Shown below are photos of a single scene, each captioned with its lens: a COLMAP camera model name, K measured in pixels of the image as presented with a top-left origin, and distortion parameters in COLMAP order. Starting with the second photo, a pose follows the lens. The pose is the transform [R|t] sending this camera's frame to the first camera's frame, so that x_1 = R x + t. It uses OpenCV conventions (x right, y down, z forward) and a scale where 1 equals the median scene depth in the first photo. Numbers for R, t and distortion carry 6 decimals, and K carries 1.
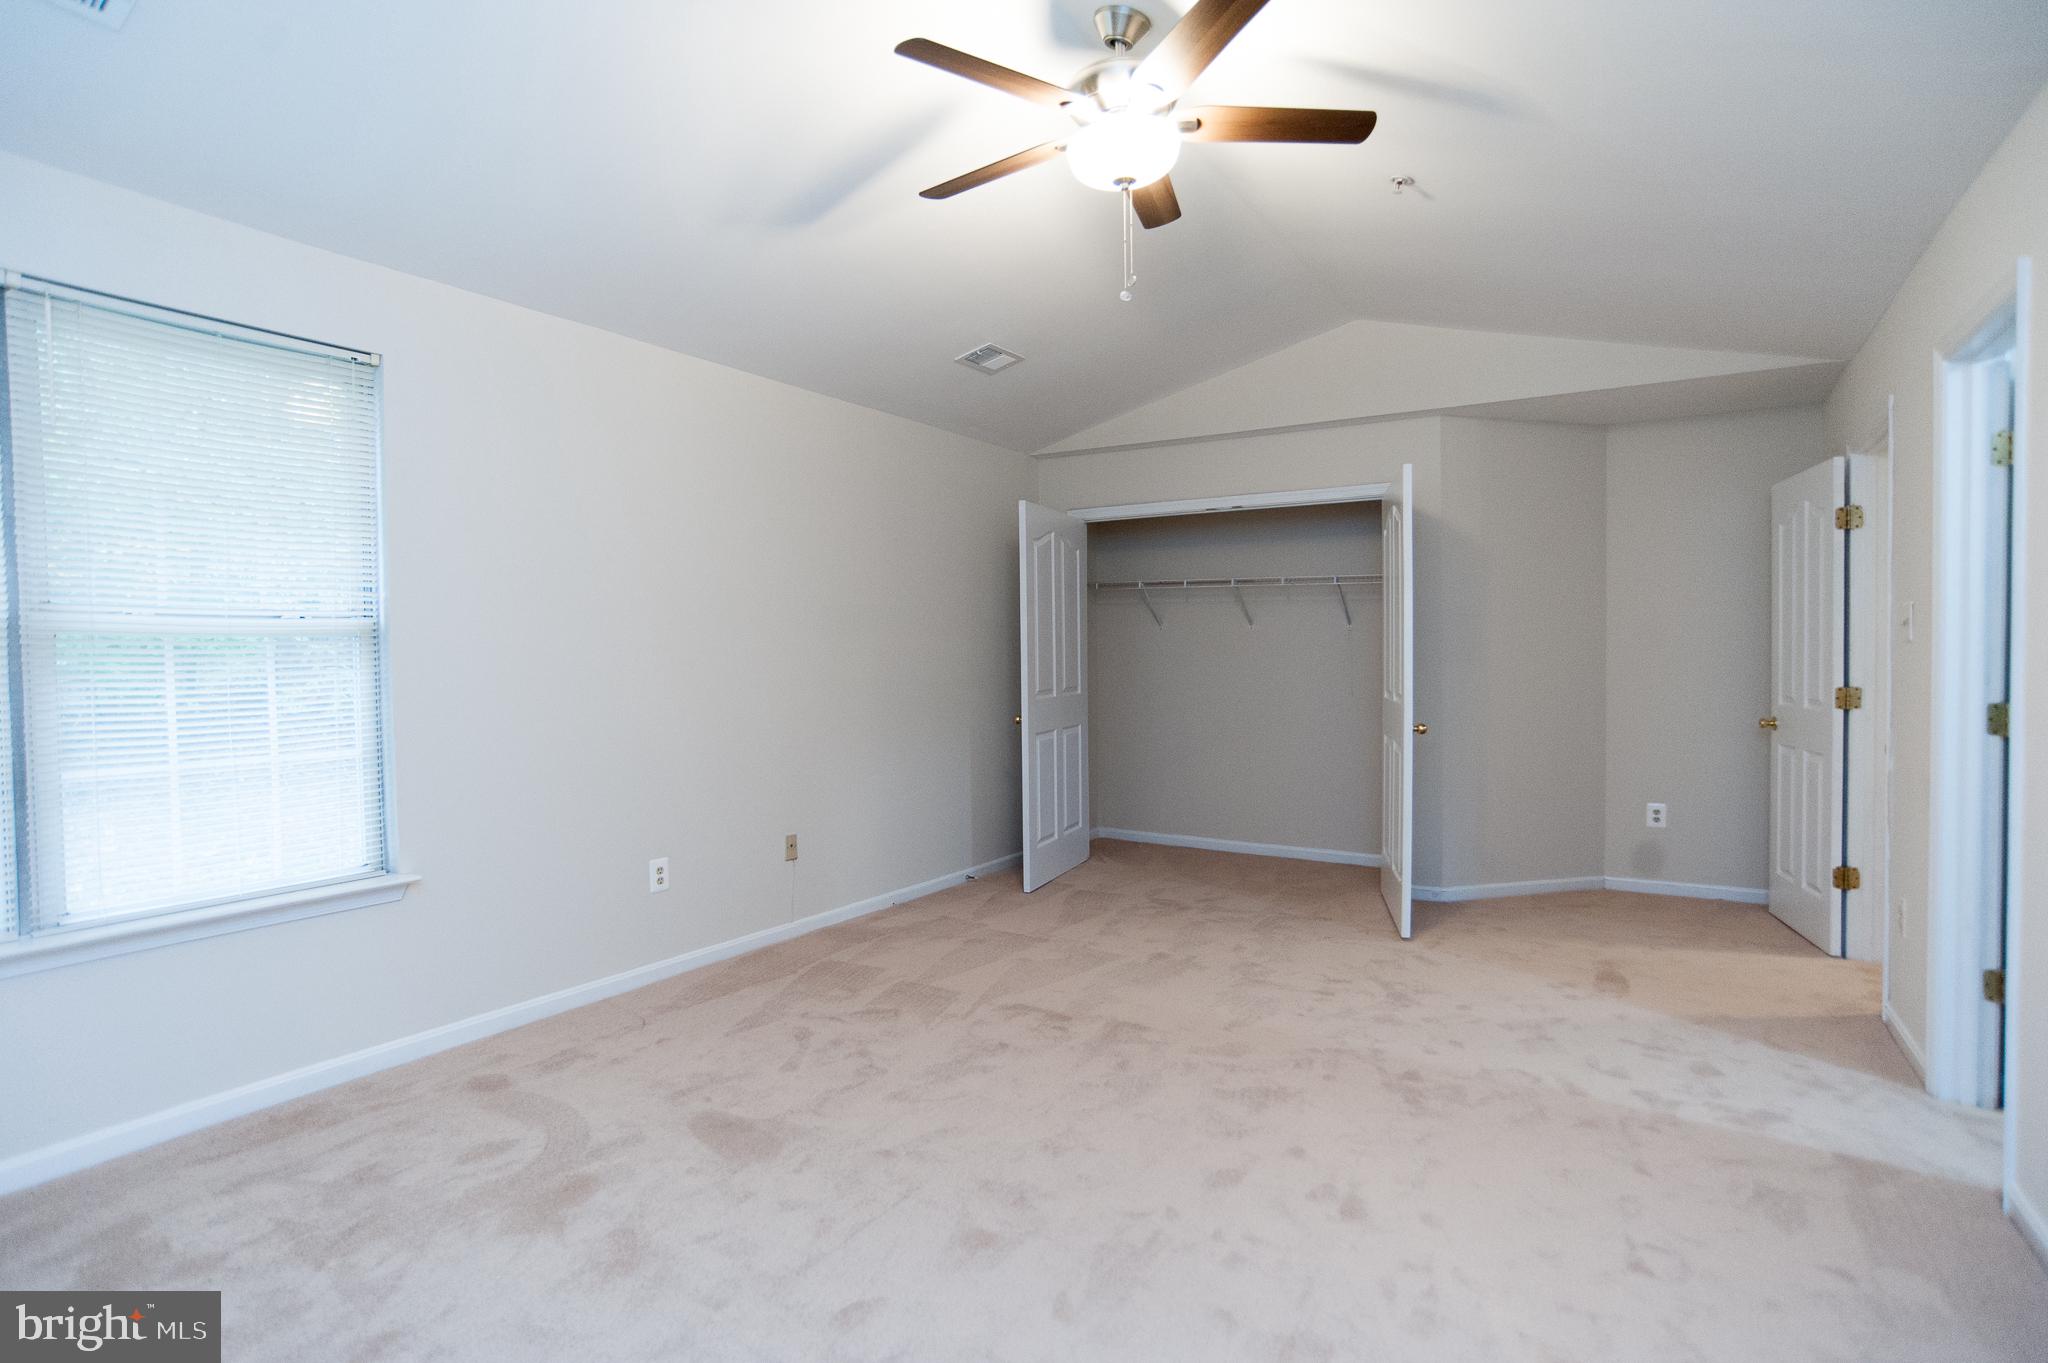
lens RADIAL K [[1053.8, 0, 1020.1], [0, 1053.8, 682.9], [0, 0, 1]] dist [-0.074142, 0.037056]
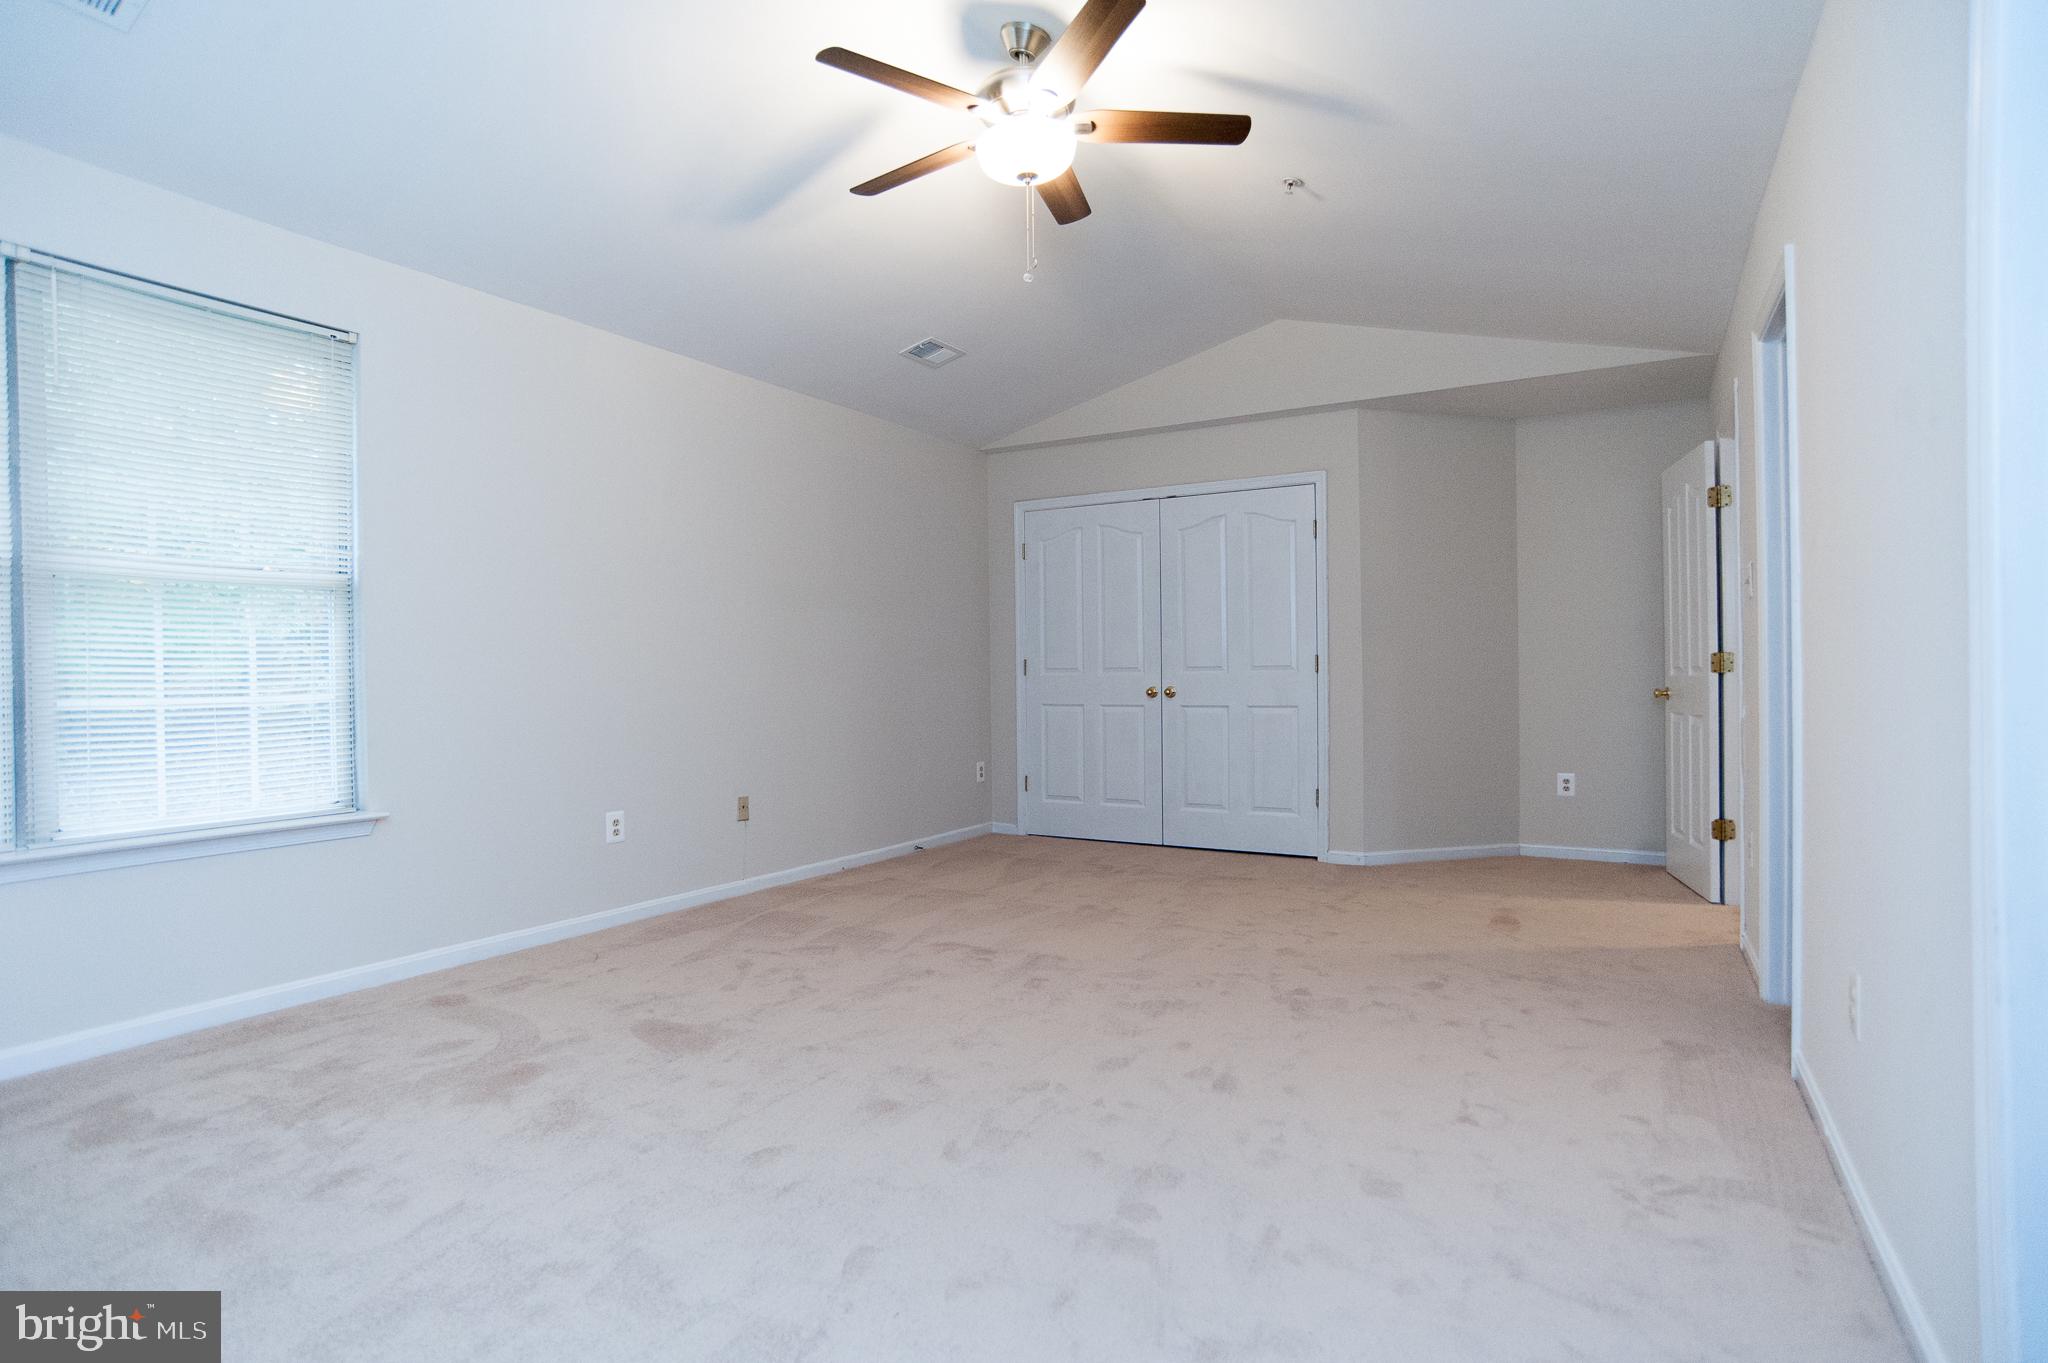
lens RADIAL K [[1053.8, 0, 1022.9], [0, 1053.8, 681.7], [0, 0, 1]] dist [-0.074142, 0.037056]
pose [[0.999798, -0.000829, 0.020078, 0.067945], [0.001275, 0.999753, -0.022188, 0.082775], [-0.020055, 0.022209, 0.999552, -0.104189]]
